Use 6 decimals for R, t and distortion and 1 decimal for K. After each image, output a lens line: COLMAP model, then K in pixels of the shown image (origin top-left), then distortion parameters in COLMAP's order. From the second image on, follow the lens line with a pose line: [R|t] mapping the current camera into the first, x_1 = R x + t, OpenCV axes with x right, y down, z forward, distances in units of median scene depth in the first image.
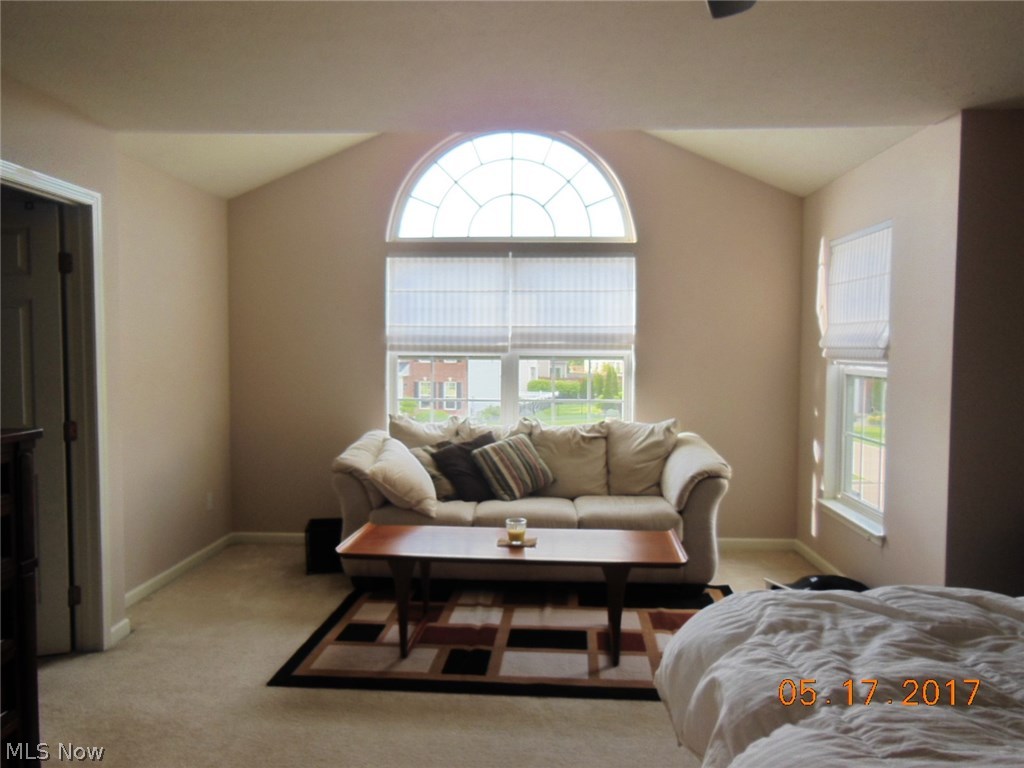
lens RADIAL K [[749.2, 0, 512.0], [0, 749.2, 384.0], [0, 0, 1]] dist [-0.034626, 0.004603]
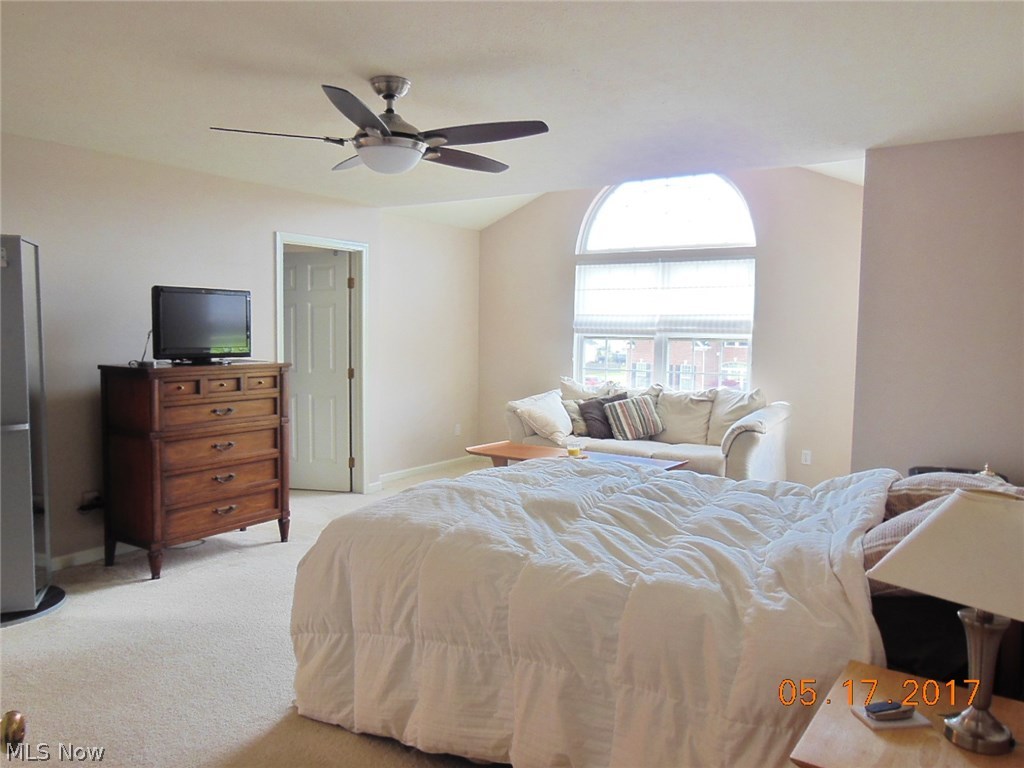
lens RADIAL K [[749.2, 0, 512.0], [0, 749.2, 384.0], [0, 0, 1]] dist [-0.034626, 0.004603]
pose [[0.863781, 0.042090, -0.502106, 0.482279], [-0.032056, 0.999077, 0.028603, 0.016033], [0.502846, -0.008611, 0.864333, -0.290806]]
